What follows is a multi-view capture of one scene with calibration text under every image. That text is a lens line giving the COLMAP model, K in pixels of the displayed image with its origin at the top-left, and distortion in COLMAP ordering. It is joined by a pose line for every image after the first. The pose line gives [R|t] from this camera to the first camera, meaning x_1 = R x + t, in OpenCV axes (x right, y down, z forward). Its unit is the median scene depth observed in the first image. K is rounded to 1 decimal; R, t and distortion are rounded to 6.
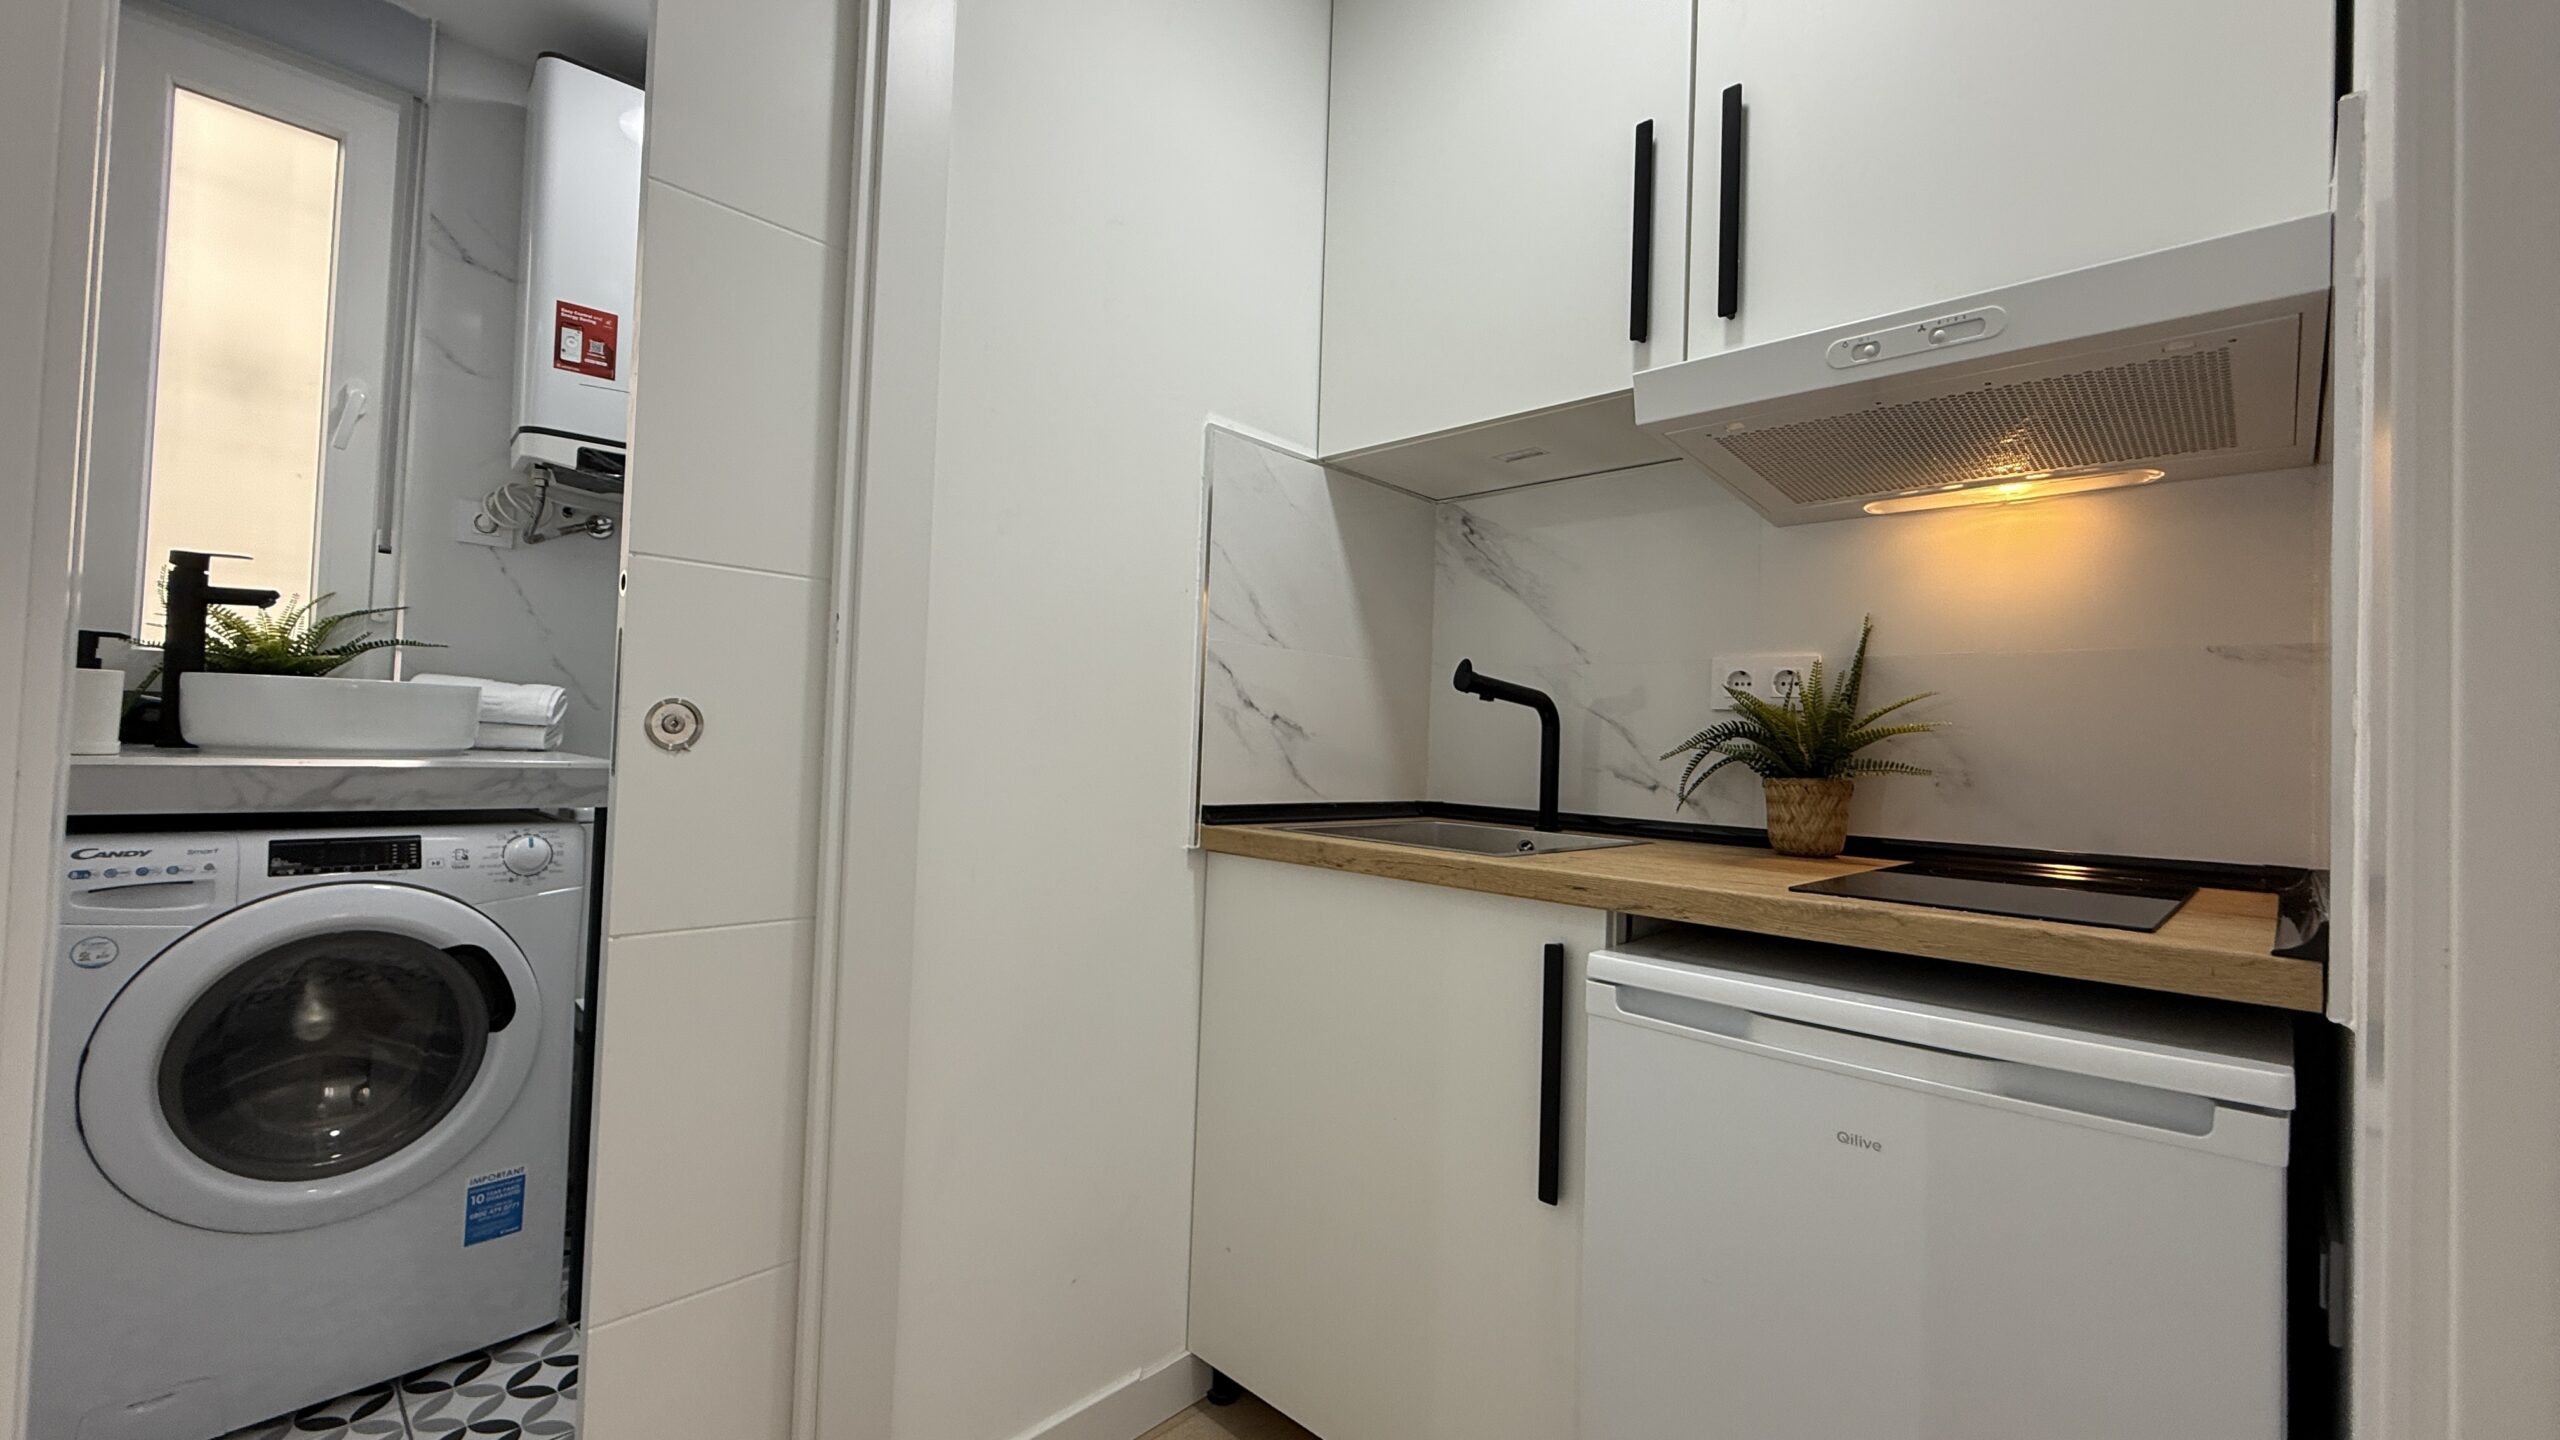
lens RADIAL K [[1020.6, 0, 1272.7], [0, 1020.6, 718.7], [0, 0, 1]] dist [-0.002982, 0.000876]
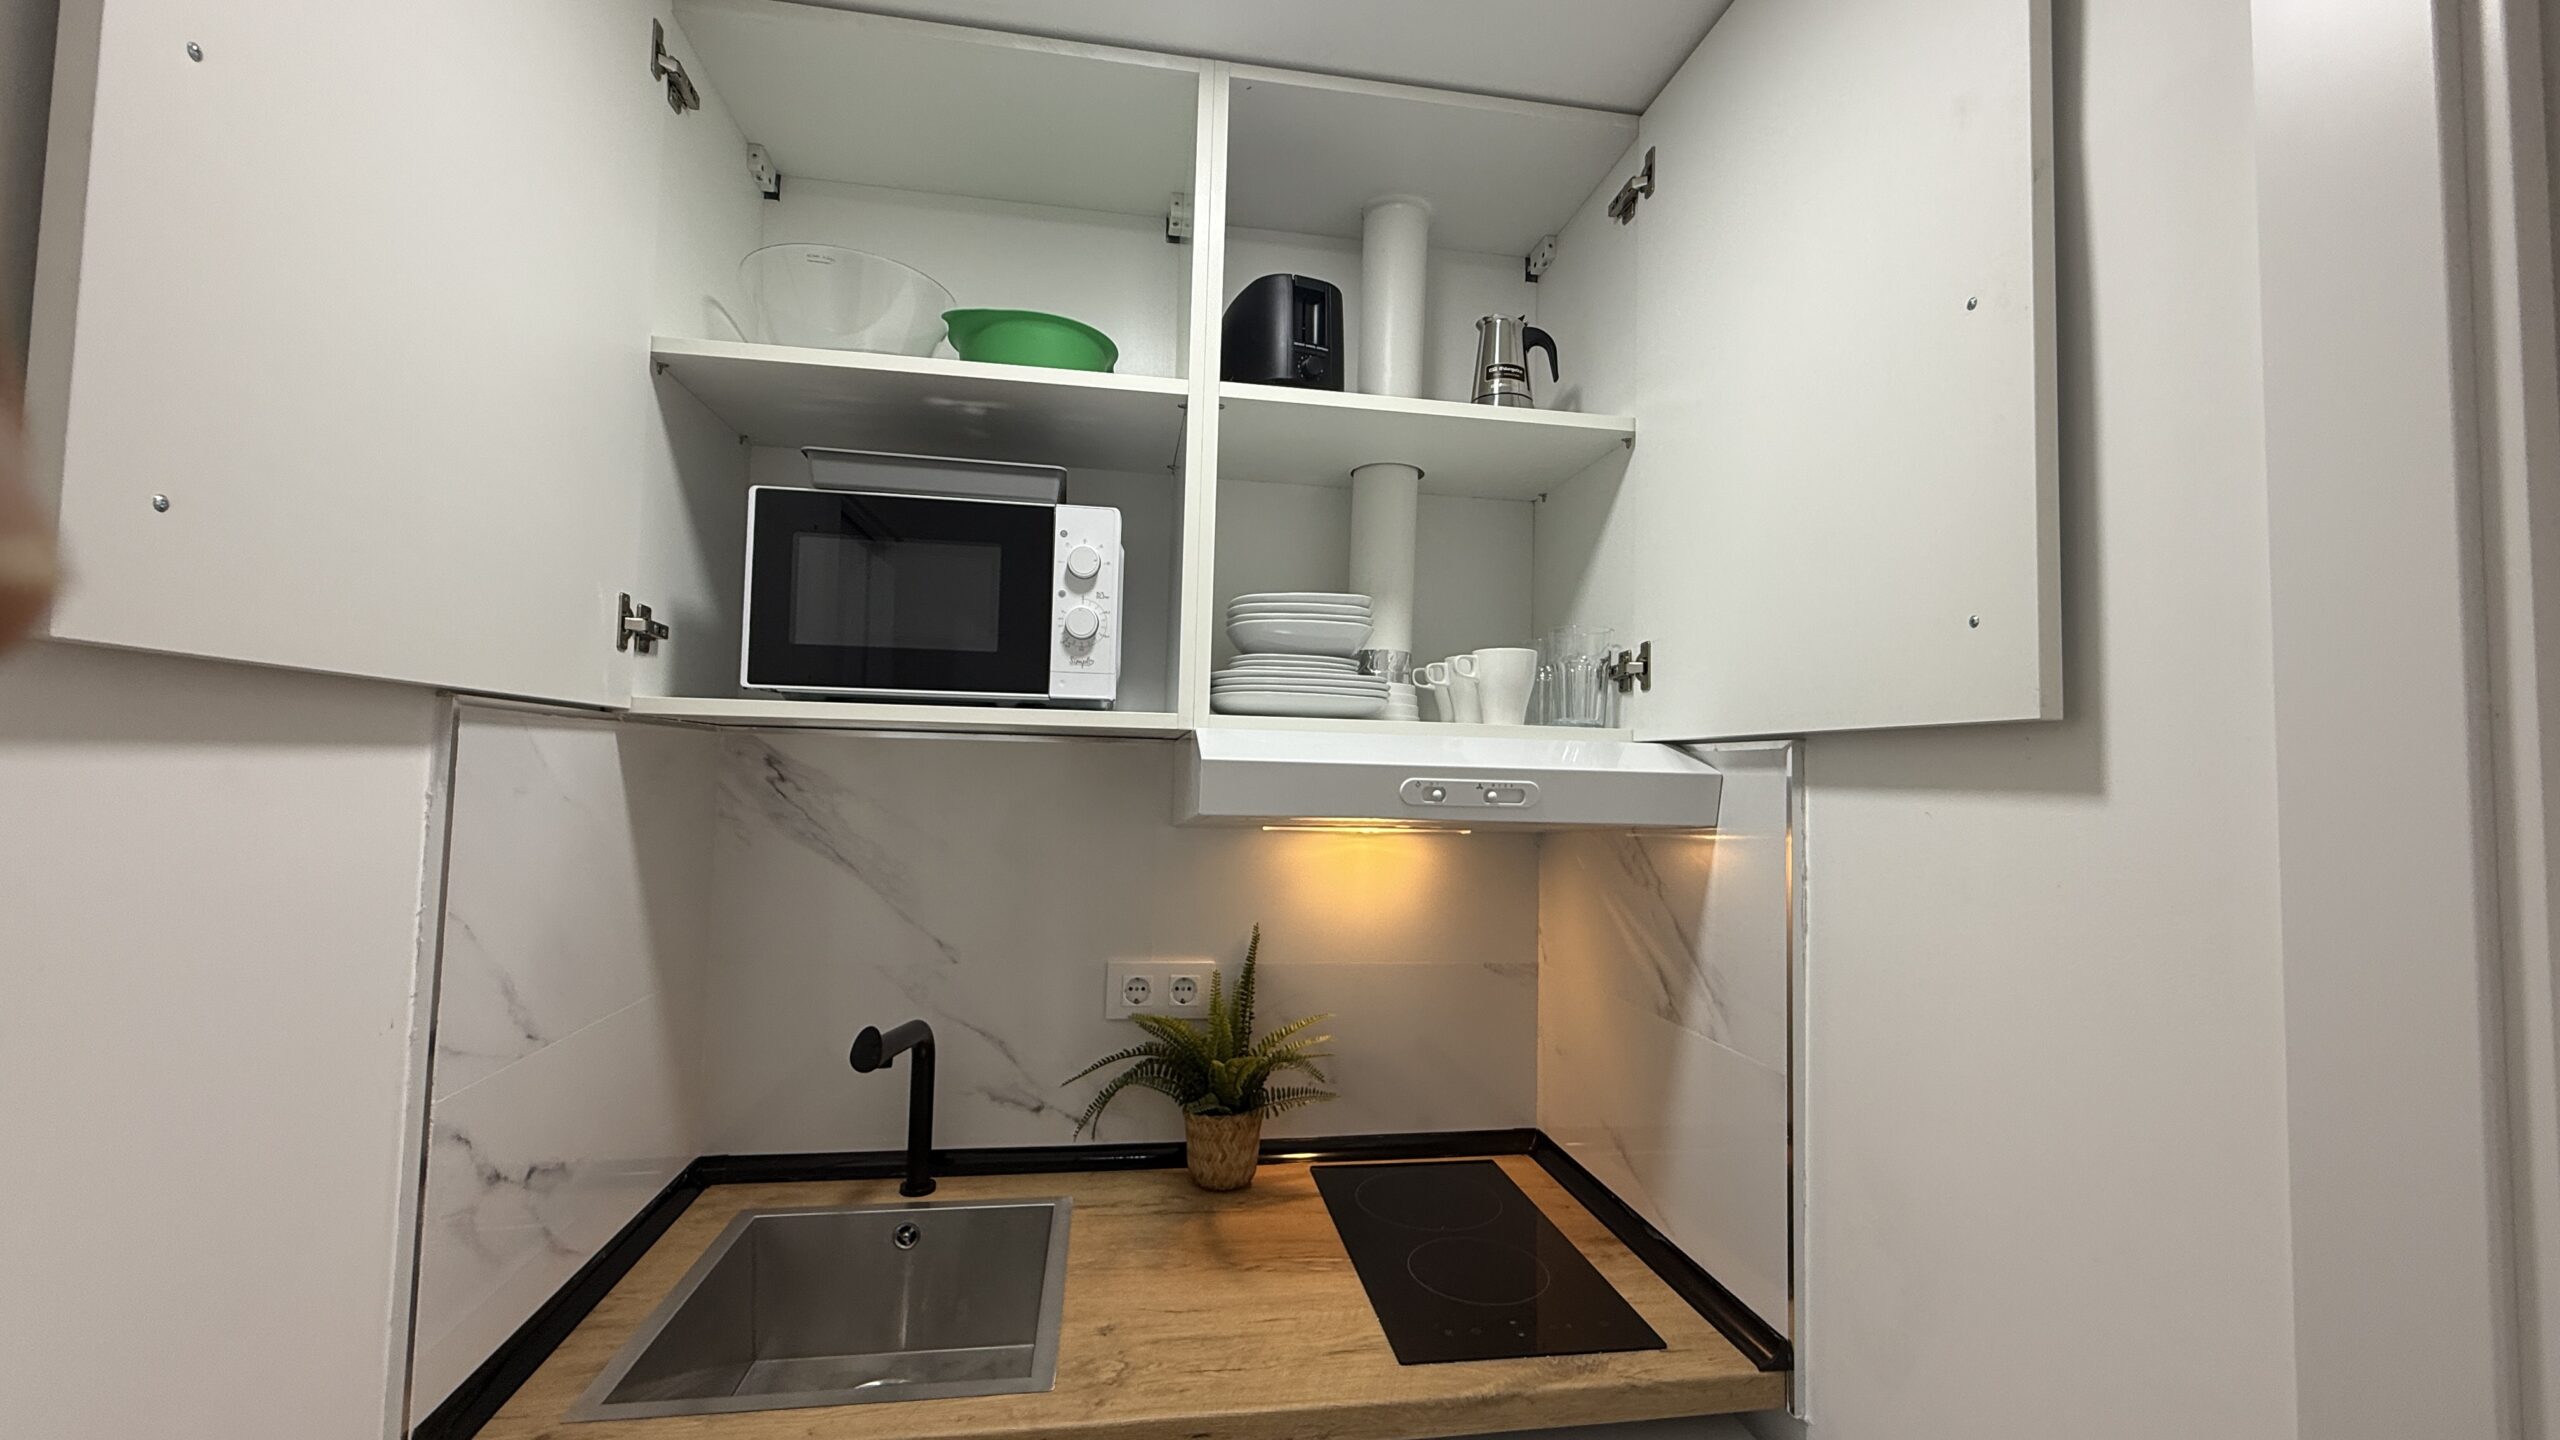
lens RADIAL K [[1020.6, 0, 1274.0], [0, 1020.6, 715.9], [0, 0, 1]] dist [-0.002982, 0.000876]
pose [[0.594603, 0.023396, 0.803679, -0.237889], [-0.021480, 0.999682, -0.013210, -0.286408], [-0.803733, -0.009408, 0.594916, 0.347033]]
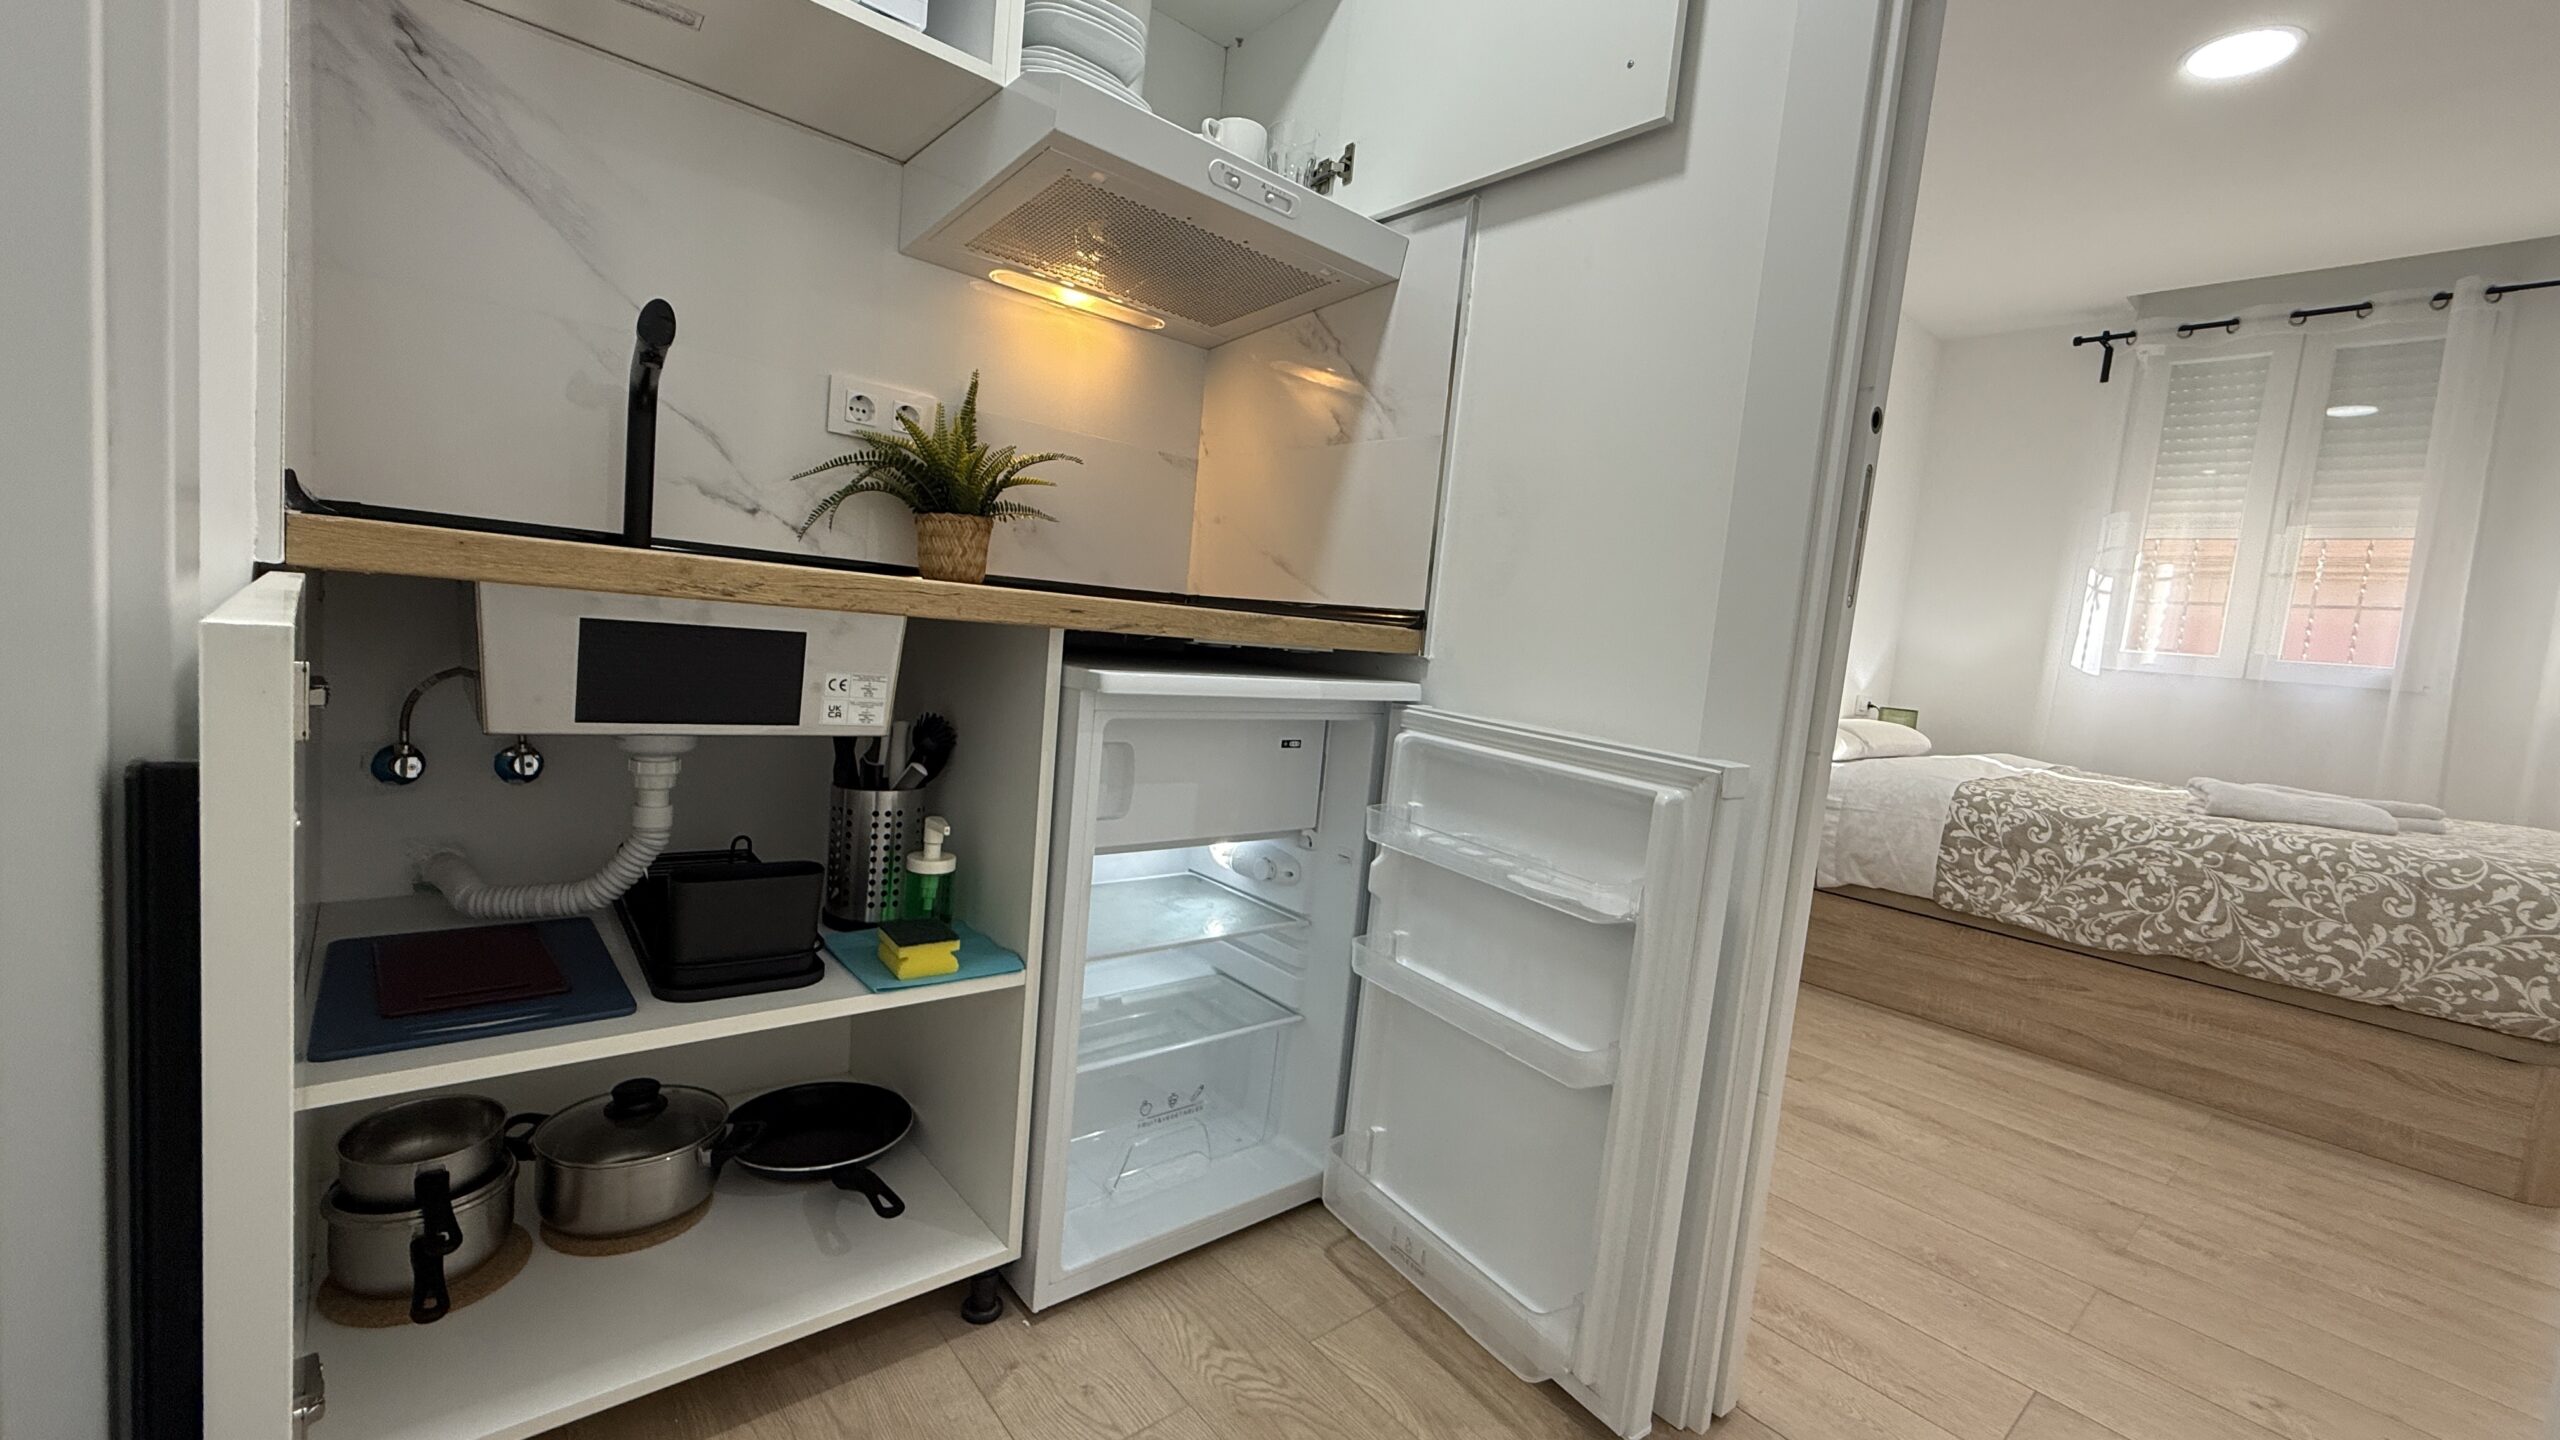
lens RADIAL K [[1020.6, 0, 1276.0], [0, 1020.6, 720.6], [0, 0, 1]] dist [-0.002982, 0.000876]
pose [[0.088717, -0.120550, 0.988735, -0.502635], [-0.115557, 0.984701, 0.130427, 0.085794], [-0.989331, -0.125826, 0.073429, 0.519798]]
